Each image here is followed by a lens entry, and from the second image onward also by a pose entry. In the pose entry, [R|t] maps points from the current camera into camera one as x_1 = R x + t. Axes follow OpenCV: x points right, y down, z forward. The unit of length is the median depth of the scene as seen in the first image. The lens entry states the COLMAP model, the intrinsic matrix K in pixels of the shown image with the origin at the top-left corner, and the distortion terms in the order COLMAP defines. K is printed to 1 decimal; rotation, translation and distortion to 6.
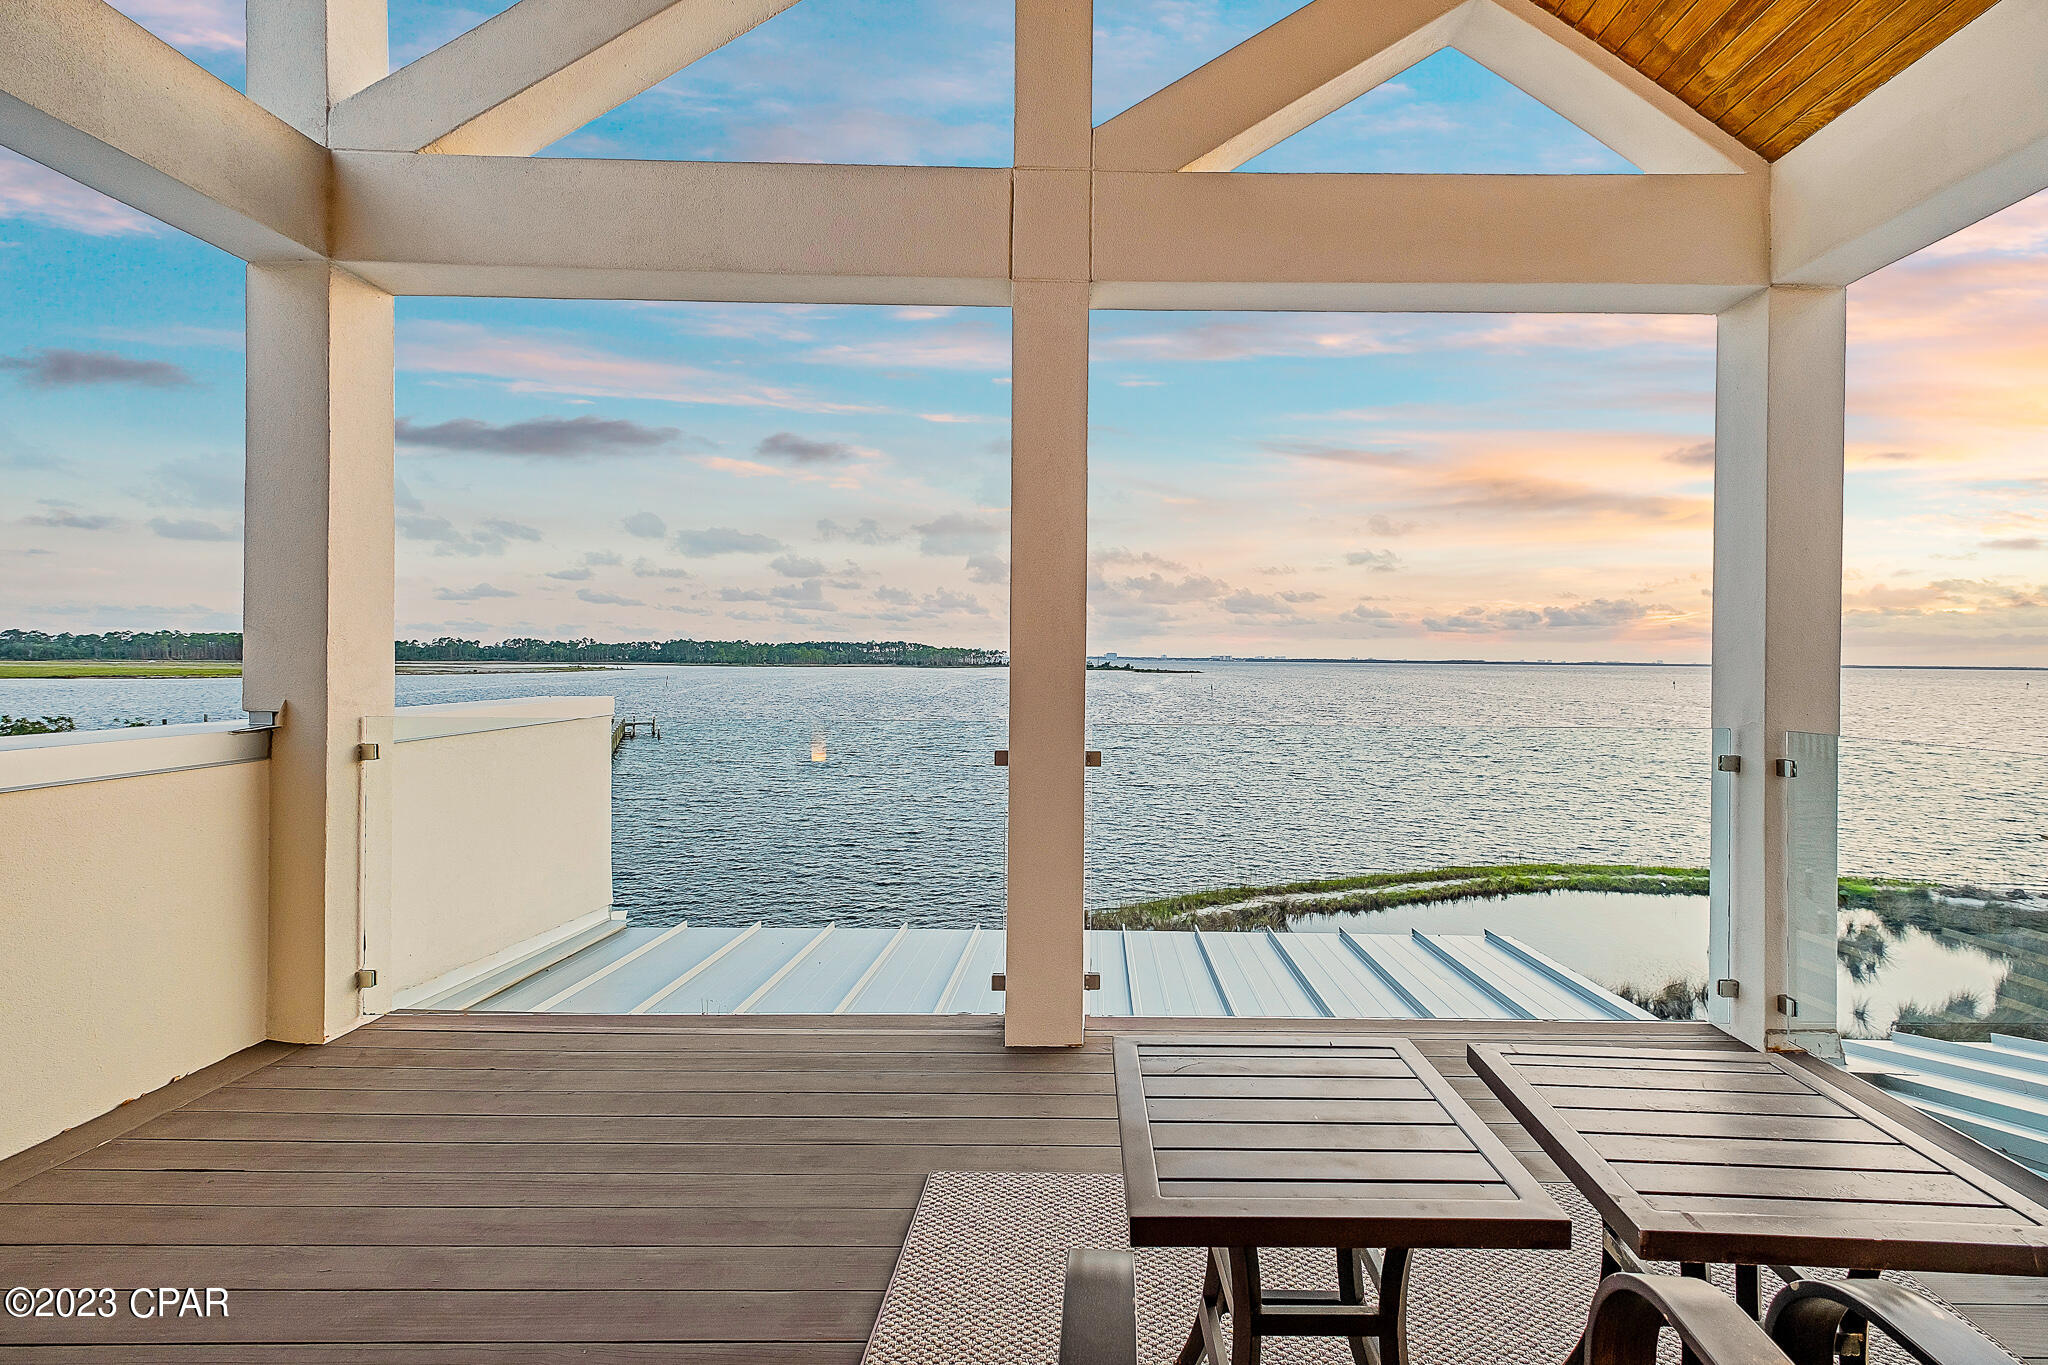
lens RADIAL K [[929.4, 0, 975.1], [0, 929.4, 667.9], [0, 0, 1]] dist [-0.031076, -0.001009]
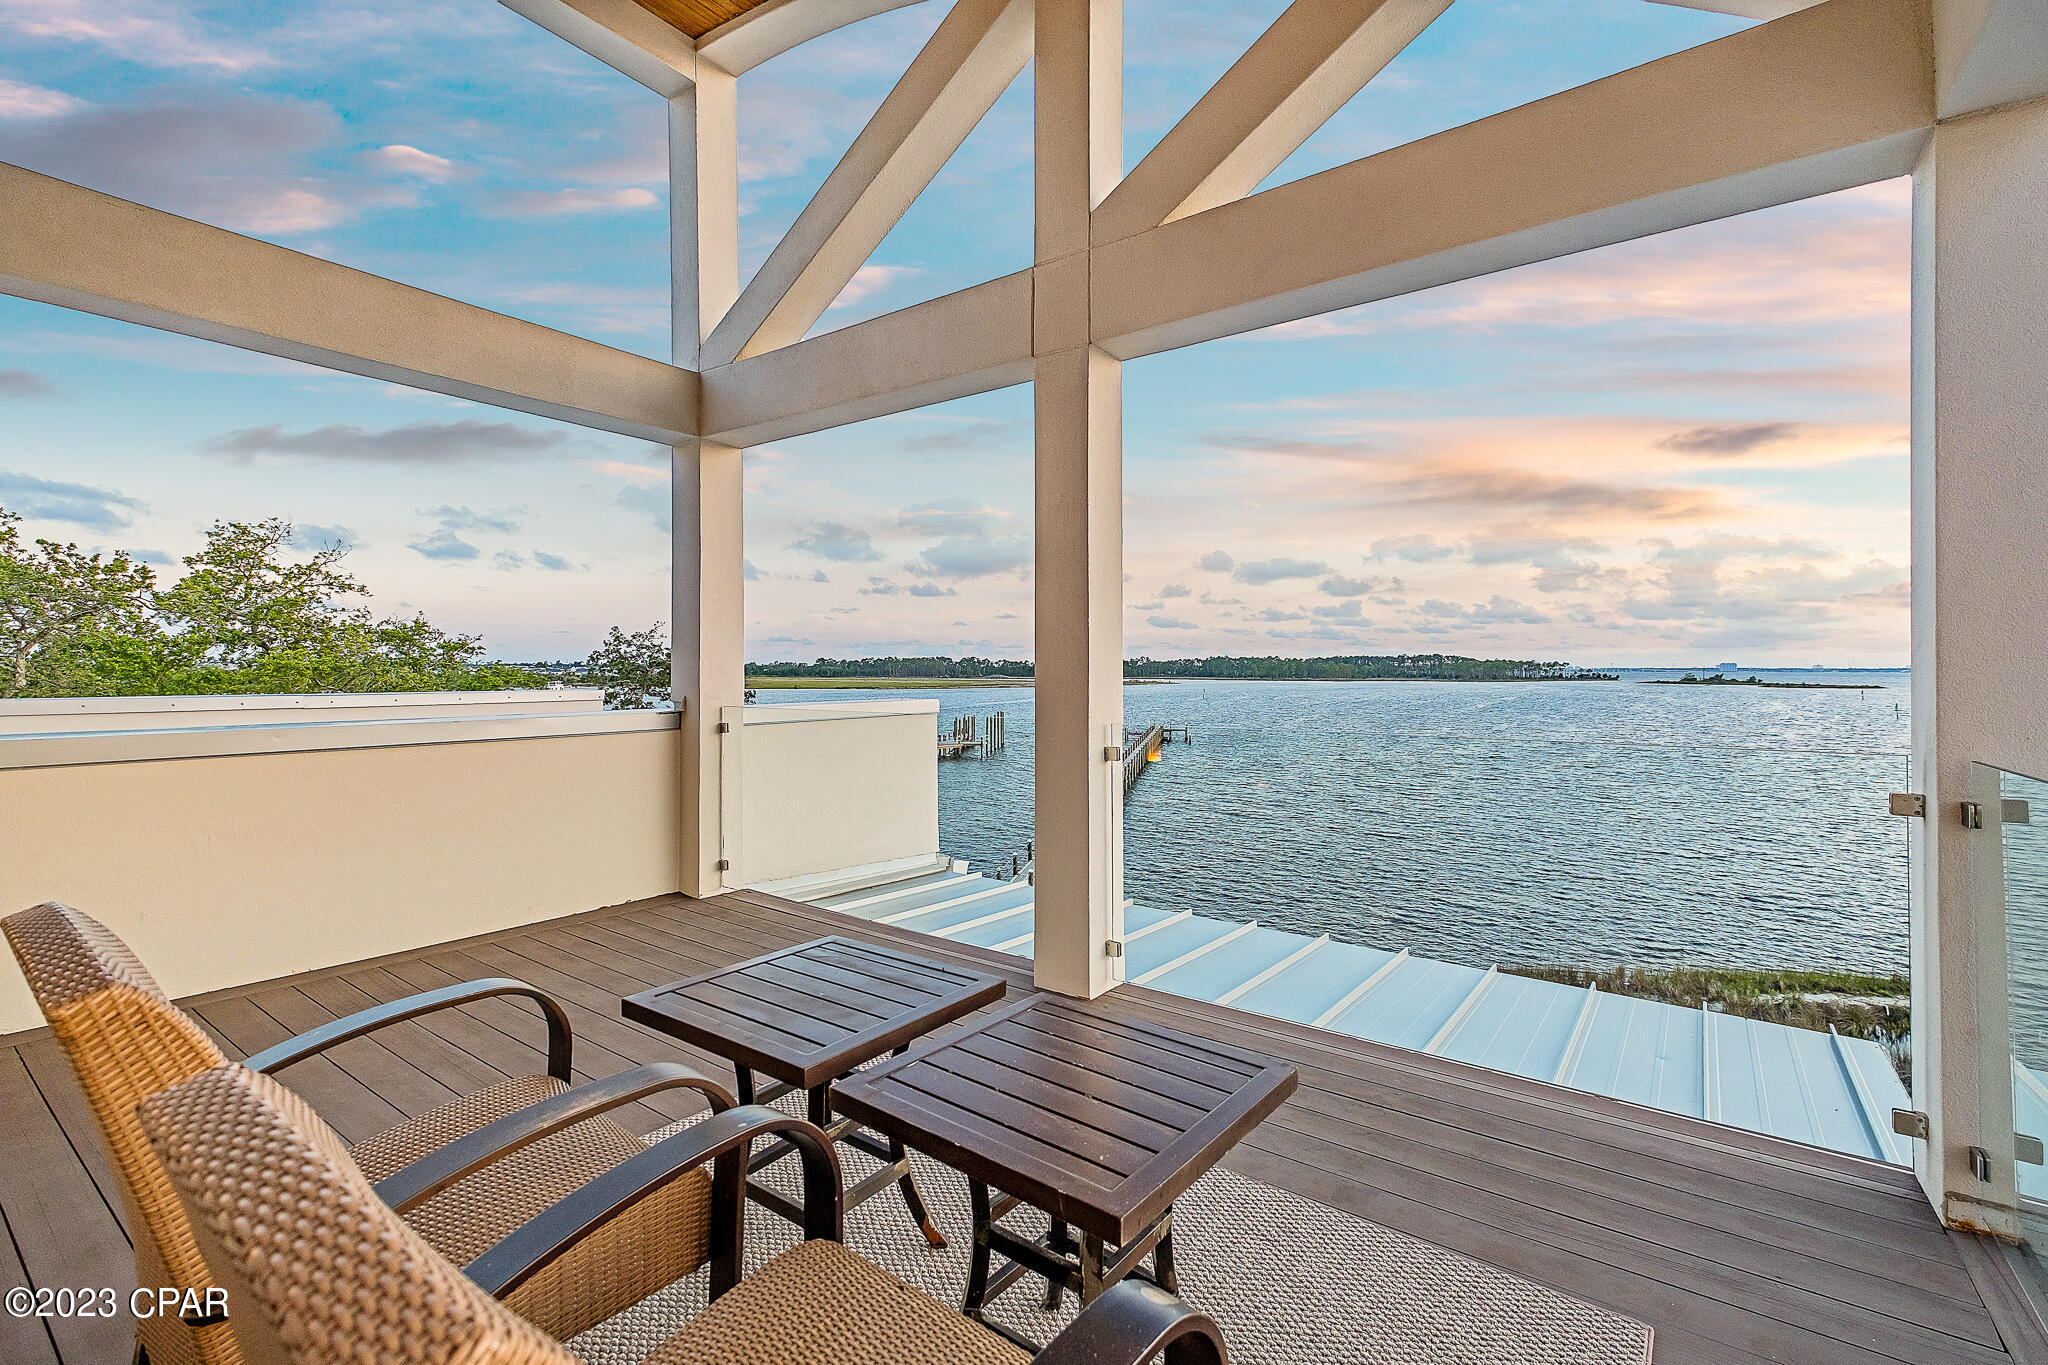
lens RADIAL K [[866.3, 0, 1011.5], [0, 866.3, 666.4], [0, 0, 1]] dist [0.014662, -0.003258]
pose [[0.791873, -0.013610, -0.610534, 0.487542], [0.001108, 0.999782, -0.020850, 0.009760], [0.610684, 0.015834, 0.791716, 0.046843]]
